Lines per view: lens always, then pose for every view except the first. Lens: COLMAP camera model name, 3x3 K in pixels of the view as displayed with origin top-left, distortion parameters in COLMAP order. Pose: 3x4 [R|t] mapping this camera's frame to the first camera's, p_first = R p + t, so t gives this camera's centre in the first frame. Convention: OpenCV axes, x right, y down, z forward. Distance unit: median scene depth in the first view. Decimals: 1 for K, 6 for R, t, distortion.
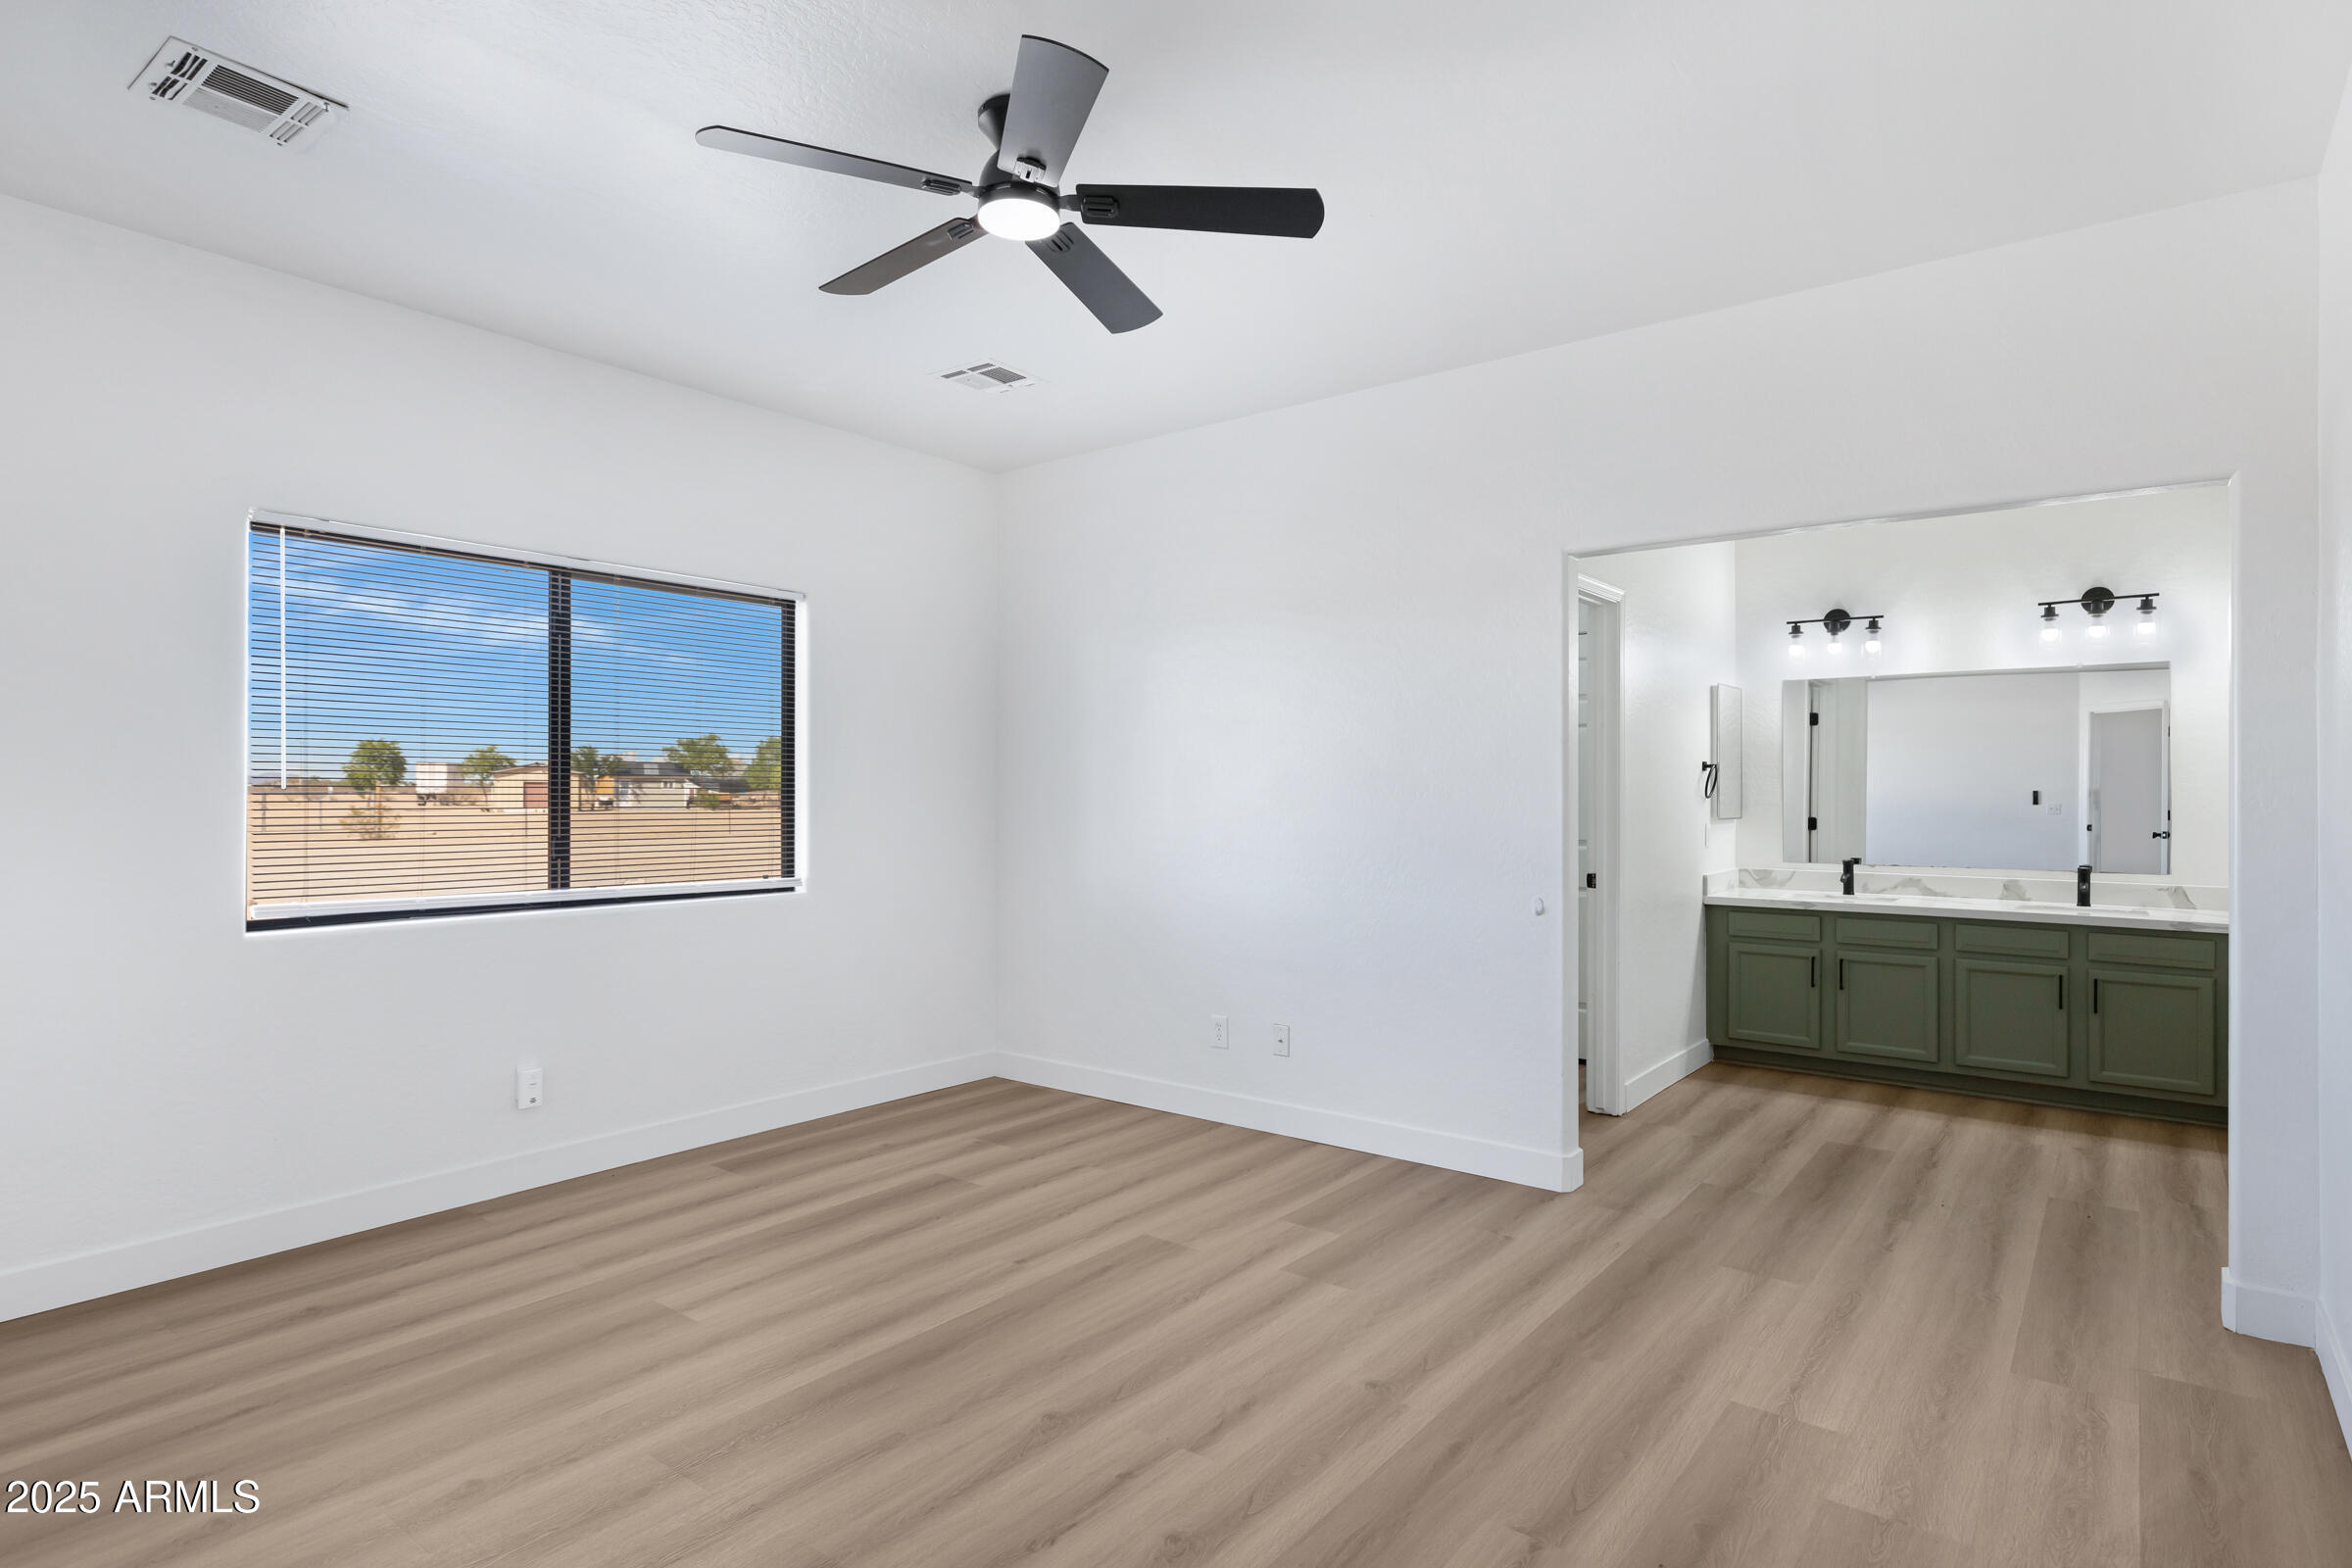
lens RADIAL K [[1256.4, 0, 1175.0], [0, 1256.4, 774.3], [0, 0, 1]] dist [0.006451, -0.000096]
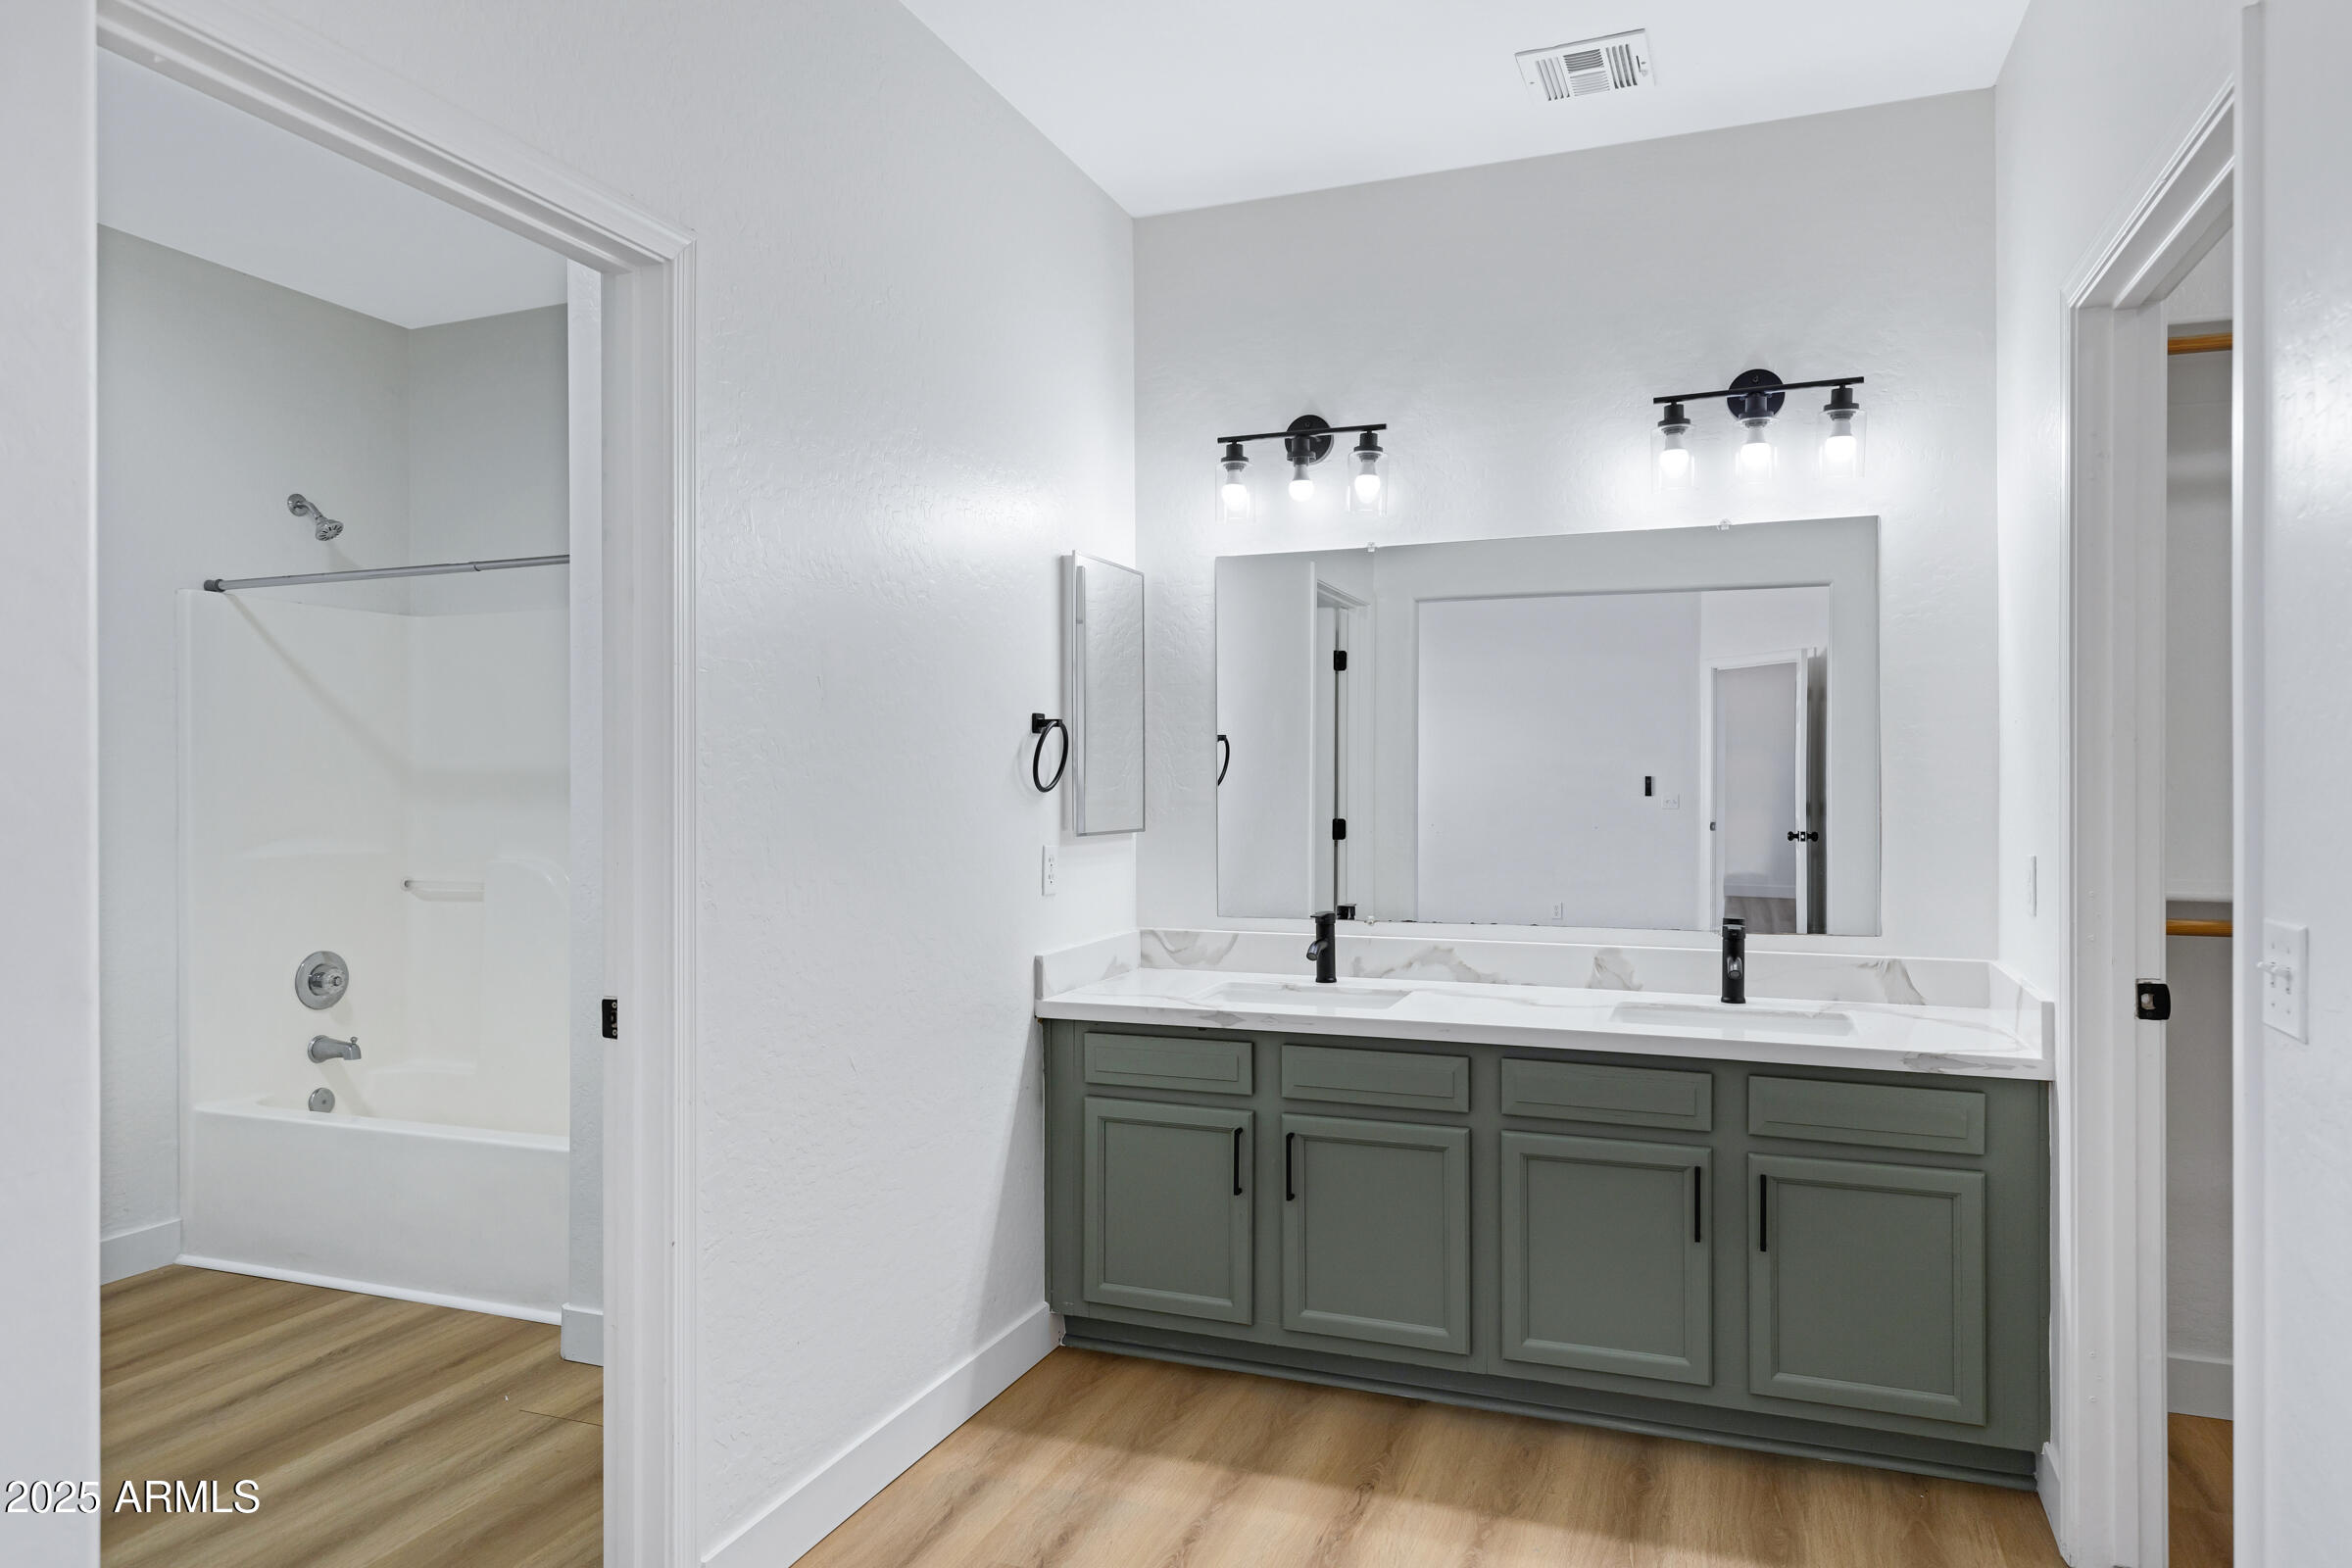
lens RADIAL K [[1484.1, 0, 1161.2], [0, 1484.1, 763.3], [0, 0, 1]] dist [0.022534, -0.003449]
pose [[0.959831, -0.002106, 0.280572, 0.324098], [0.001697, 0.999997, 0.001699, 0.007741], [-0.280575, -0.001155, 0.959832, 0.476700]]
